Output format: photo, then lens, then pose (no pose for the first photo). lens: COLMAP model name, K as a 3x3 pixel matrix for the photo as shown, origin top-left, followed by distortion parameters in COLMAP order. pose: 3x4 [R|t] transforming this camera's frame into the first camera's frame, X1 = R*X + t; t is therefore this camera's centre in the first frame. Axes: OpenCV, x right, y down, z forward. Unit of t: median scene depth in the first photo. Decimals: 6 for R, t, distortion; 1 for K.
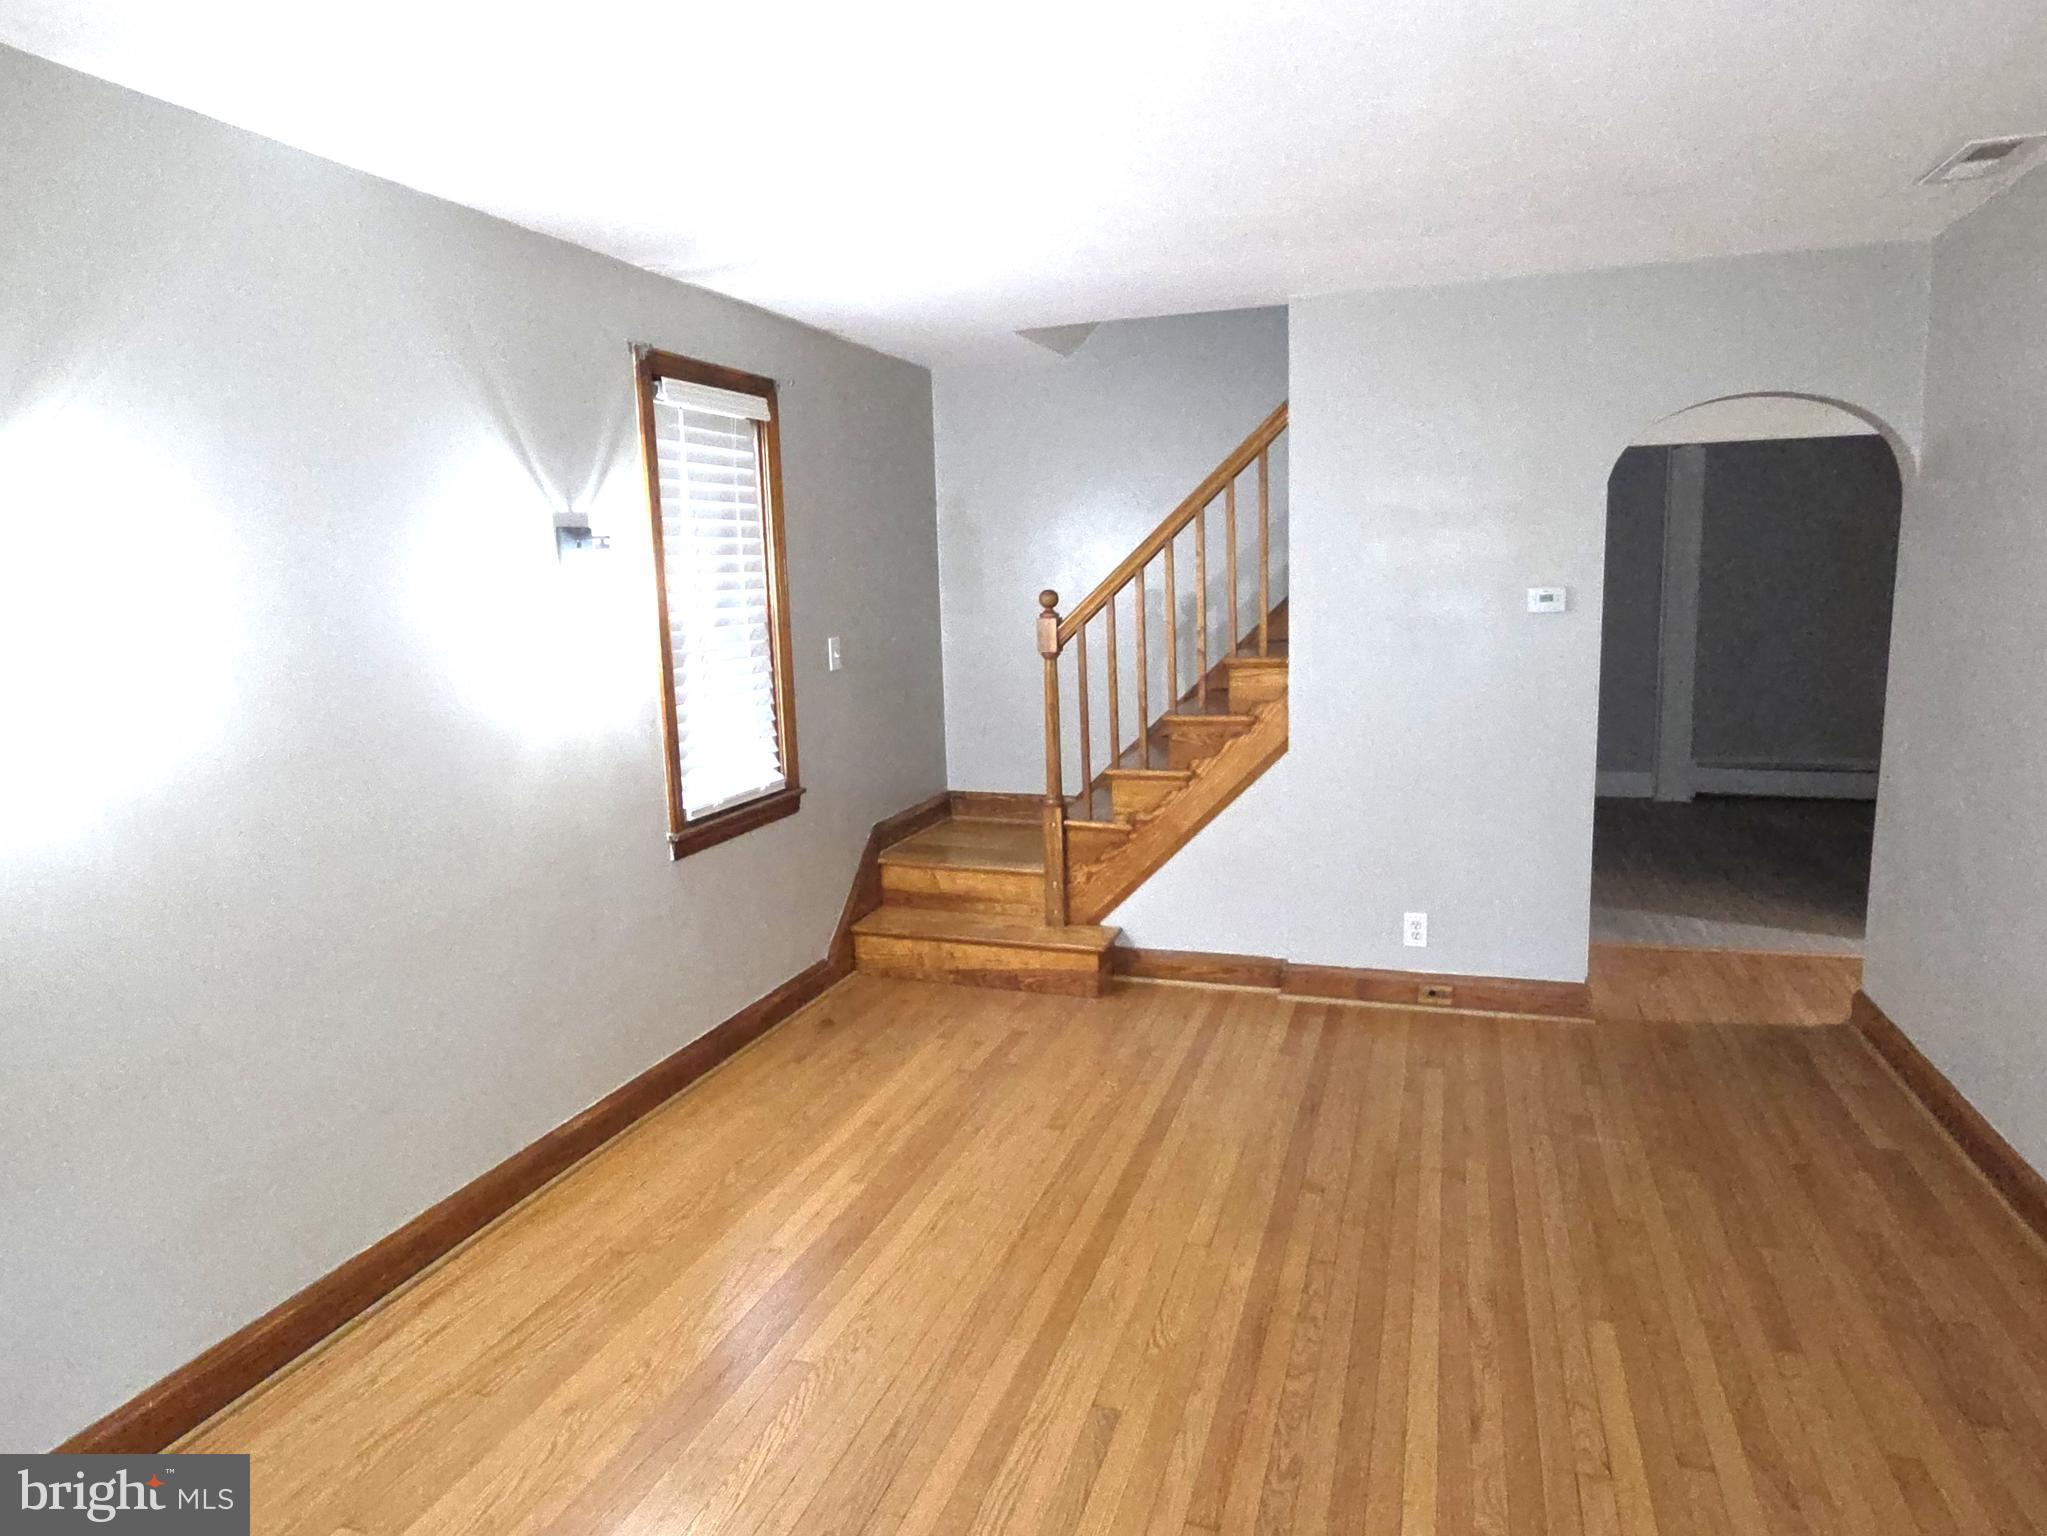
lens RADIAL K [[1269.7, 0, 1023.5], [0, 1269.7, 768.0], [0, 0, 1]] dist [-0.003828, -0.000928]
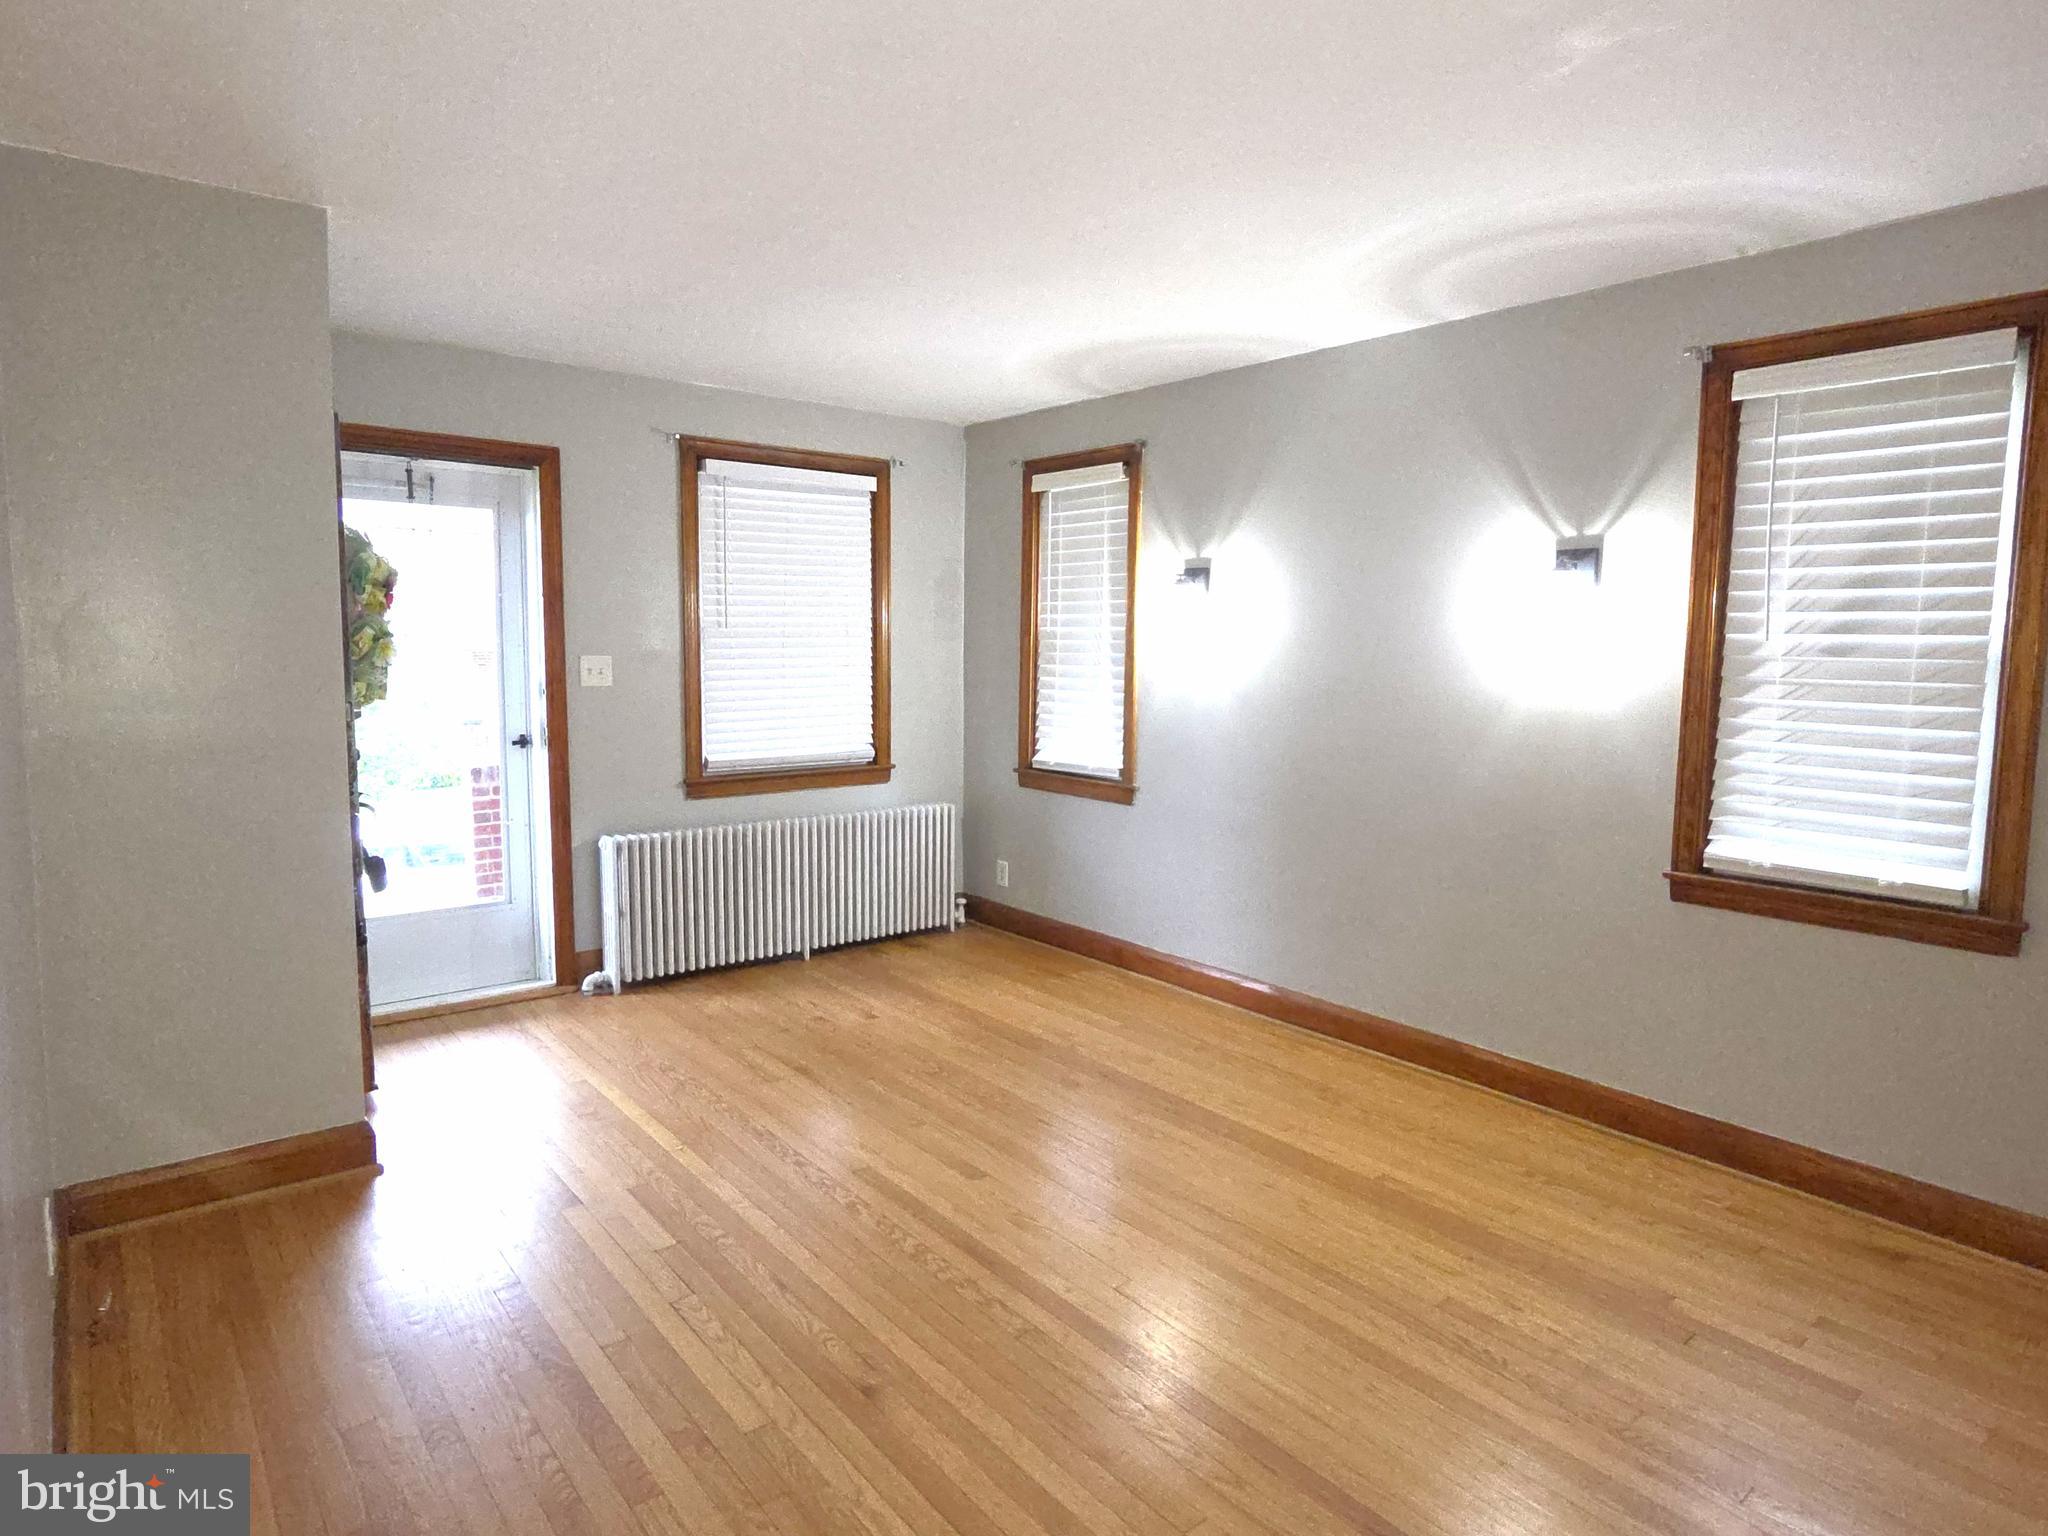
lens RADIAL K [[1183.6, 0, 1024.0], [0, 1183.6, 768.0], [0, 0, 1]] dist [-0.000349, -0.000153]
pose [[-0.555282, 0.110226, -0.824326, 0.724333], [-0.122502, 0.969526, 0.212161, -0.152845], [0.822591, 0.218791, -0.524857, 1.097581]]
